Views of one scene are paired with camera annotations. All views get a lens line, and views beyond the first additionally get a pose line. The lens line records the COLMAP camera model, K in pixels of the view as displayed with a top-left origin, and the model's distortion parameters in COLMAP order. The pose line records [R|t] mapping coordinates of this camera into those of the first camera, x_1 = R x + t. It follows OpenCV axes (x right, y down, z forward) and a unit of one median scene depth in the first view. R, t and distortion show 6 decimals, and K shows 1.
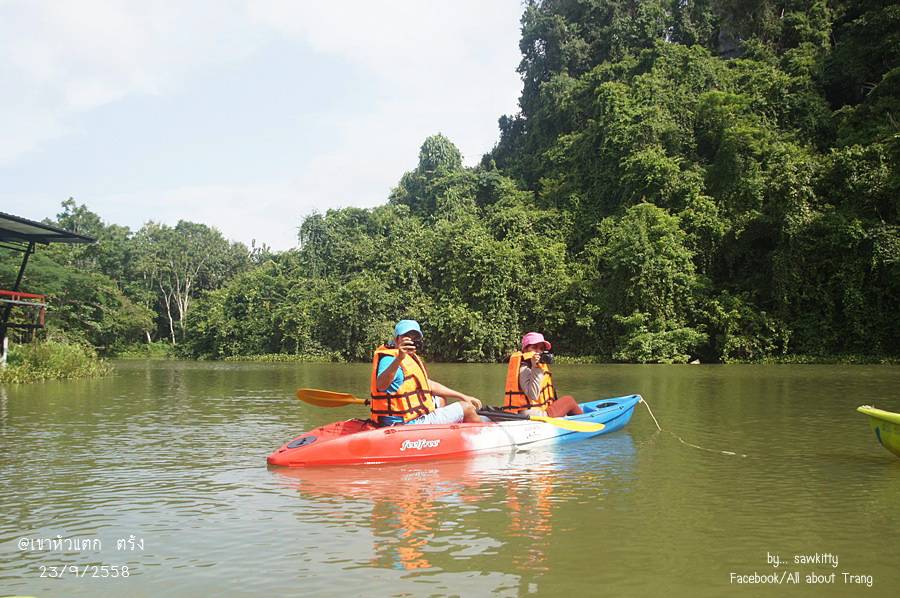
lens RADIAL K [[773.3, 0, 447.0], [0, 773.3, 311.0], [0, 0, 1]] dist [-0.173141, 0.152951]
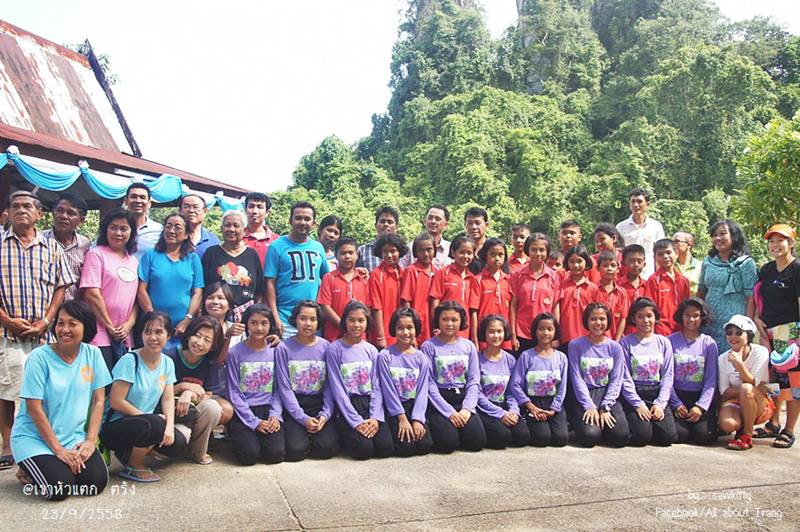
lens RADIAL K [[687.4, 0, 397.4], [0, 687.4, 276.6], [0, 0, 1]] dist [-0.173141, 0.152951]
pose [[0.989288, 0.022091, 0.144295, -0.096303], [-0.030203, 0.998069, 0.054270, -0.051649], [-0.142818, -0.058047, 0.988045, -0.398890]]
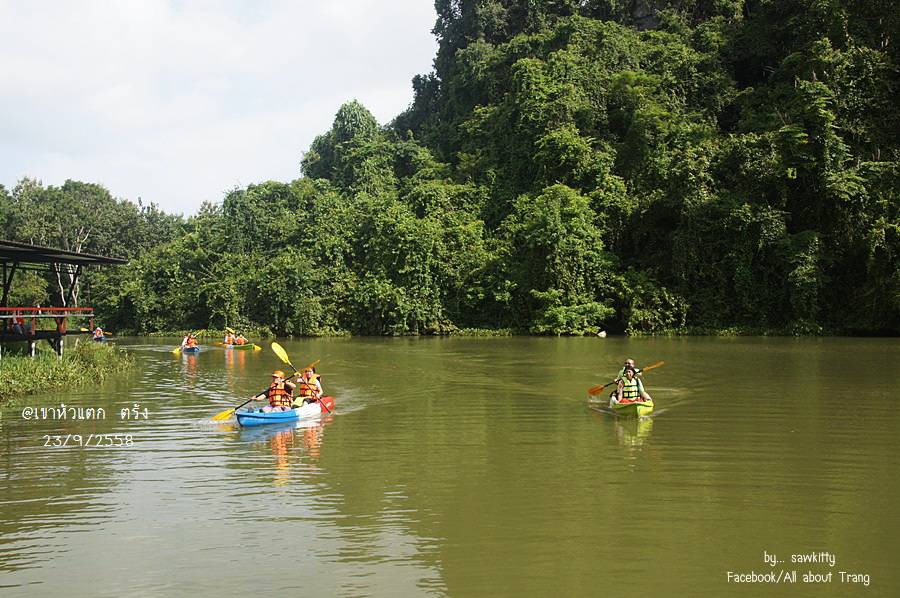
lens RADIAL K [[862.6, 0, 449.5], [0, 862.6, 311.4], [0, 0, 1]] dist [-0.134487, 0.189907]
pose [[0.992714, -0.013304, 0.119759, -0.033372], [0.006715, 0.998449, 0.055260, -0.028287], [-0.120309, -0.054053, 0.991264, -0.162728]]
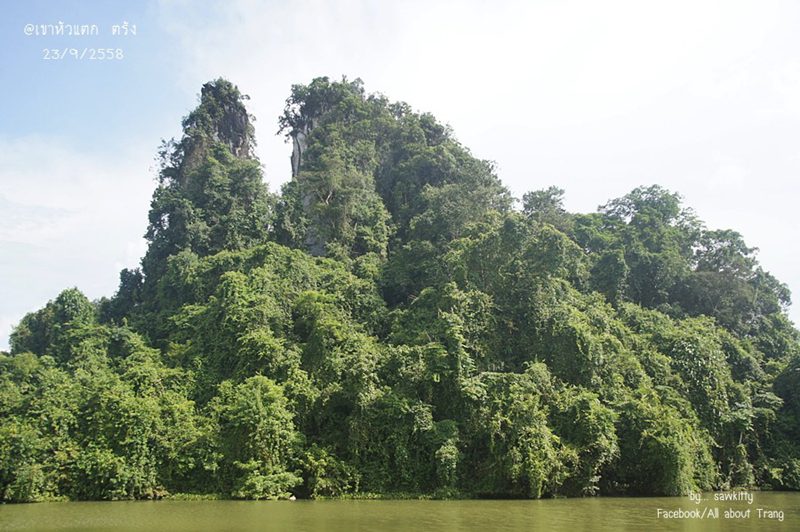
lens RADIAL K [[729.1, 0, 400.0], [0, 729.1, 266.0], [0, 0, 1]] dist [-0.123902, 0.184971]
pose [[0.868309, 0.123511, 0.480401, -0.146982], [-0.016642, 0.975212, -0.220646, -0.046888], [-0.495744, 0.183594, 0.848841, -0.219030]]
